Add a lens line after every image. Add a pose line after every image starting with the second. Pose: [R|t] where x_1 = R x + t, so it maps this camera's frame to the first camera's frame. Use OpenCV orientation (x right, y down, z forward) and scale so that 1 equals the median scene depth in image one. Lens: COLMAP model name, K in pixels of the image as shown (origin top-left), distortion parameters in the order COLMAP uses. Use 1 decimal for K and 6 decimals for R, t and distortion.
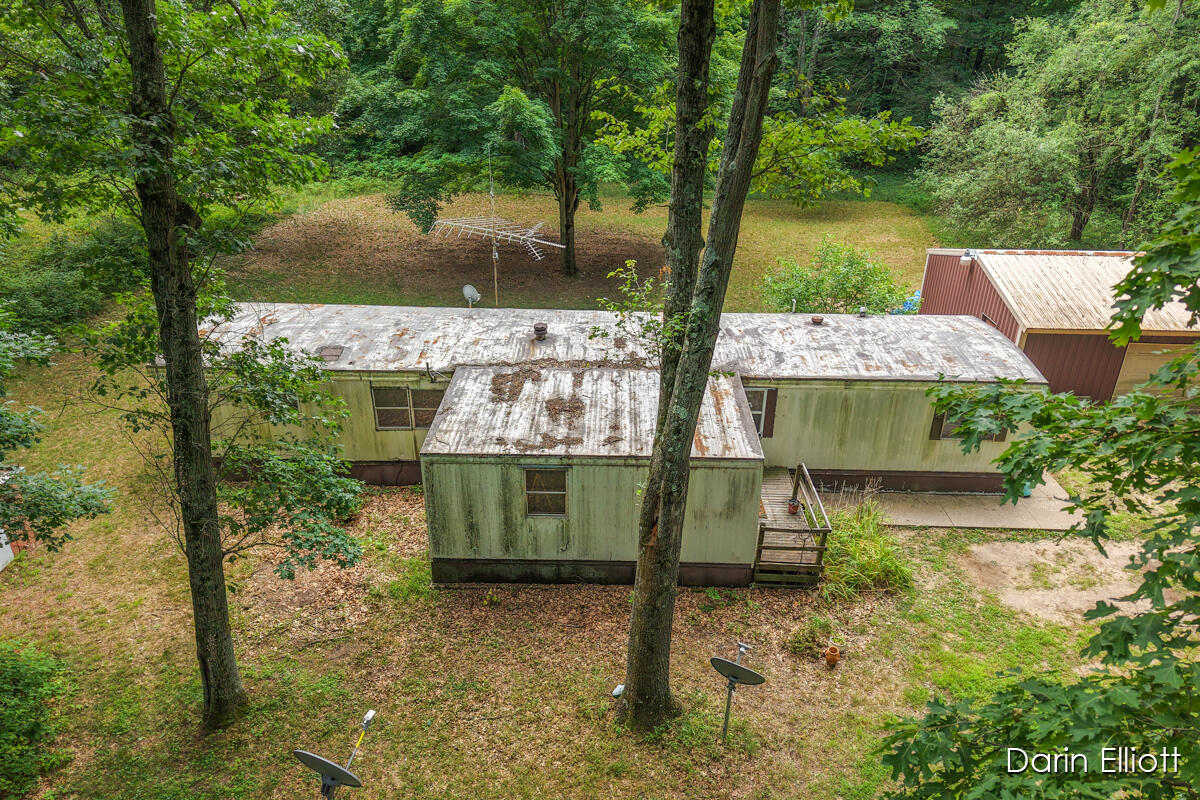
lens RADIAL K [[805.3, 0, 603.2], [0, 805.3, 398.0], [0, 0, 1]] dist [0.037684, -0.025178]
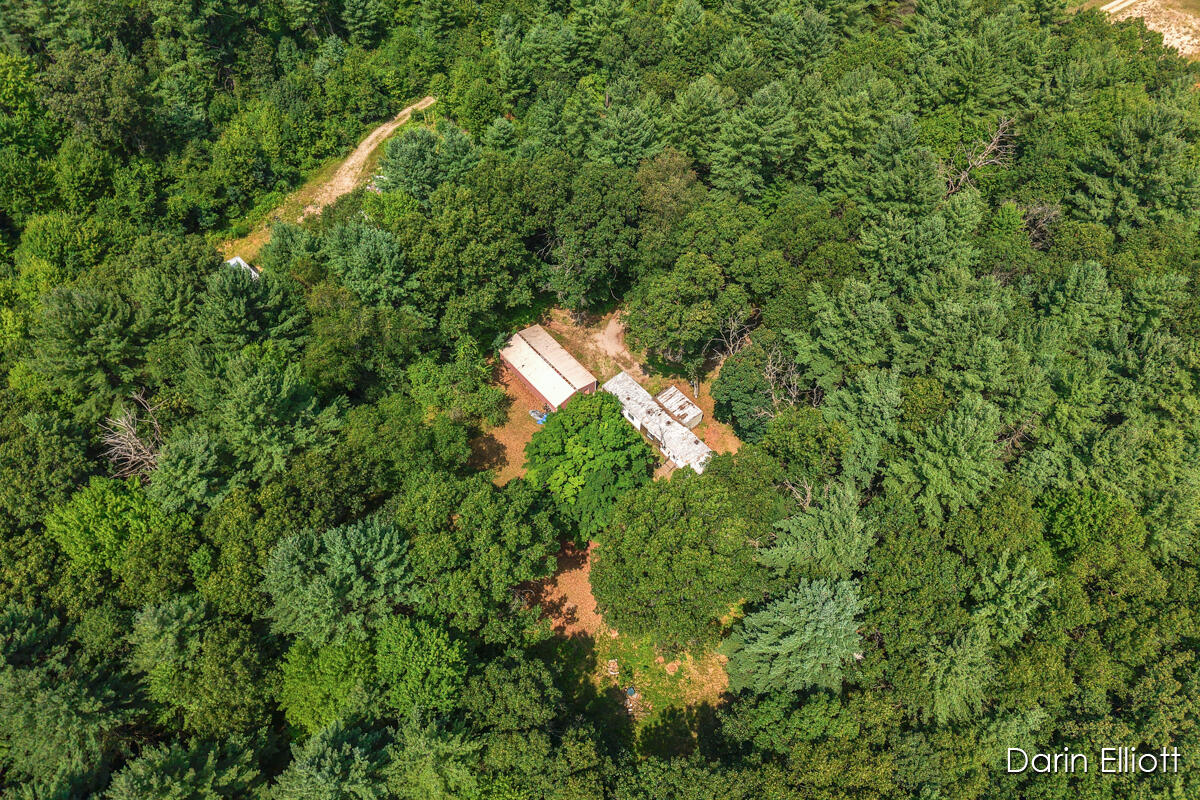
lens RADIAL K [[805.3, 0, 593.2], [0, 805.3, 400.8], [0, 0, 1]] dist [0.037684, -0.025178]
pose [[-0.670023, -0.619094, 0.409623, -2.296582], [0.307067, 0.271240, 0.912216, -6.438741], [-0.675854, 0.736988, 0.008366, 1.356366]]
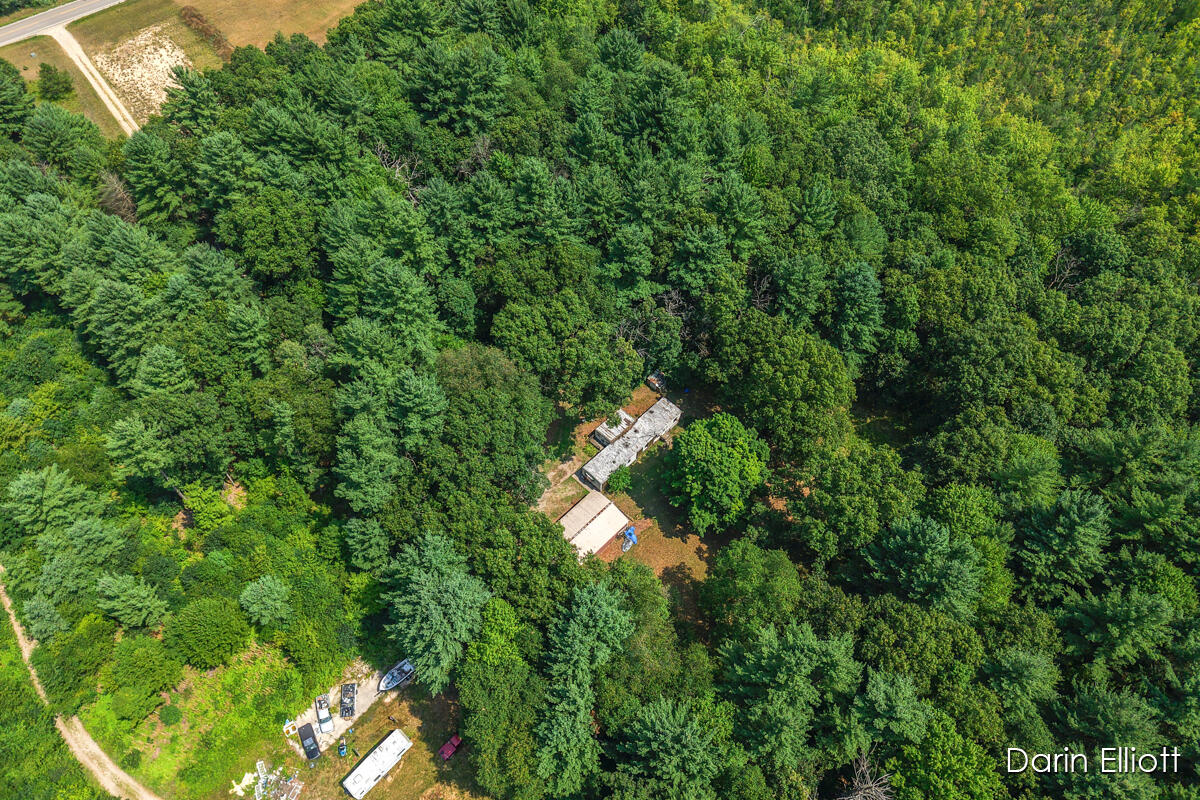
lens RADIAL K [[805.3, 0, 596.4], [0, 805.3, 403.0], [0, 0, 1]] dist [0.037684, -0.025178]
pose [[-0.684483, 0.598211, -0.416686, 3.332843], [-0.335114, 0.249420, 0.908564, -7.256340], [0.647443, 0.761534, 0.029745, 0.421455]]
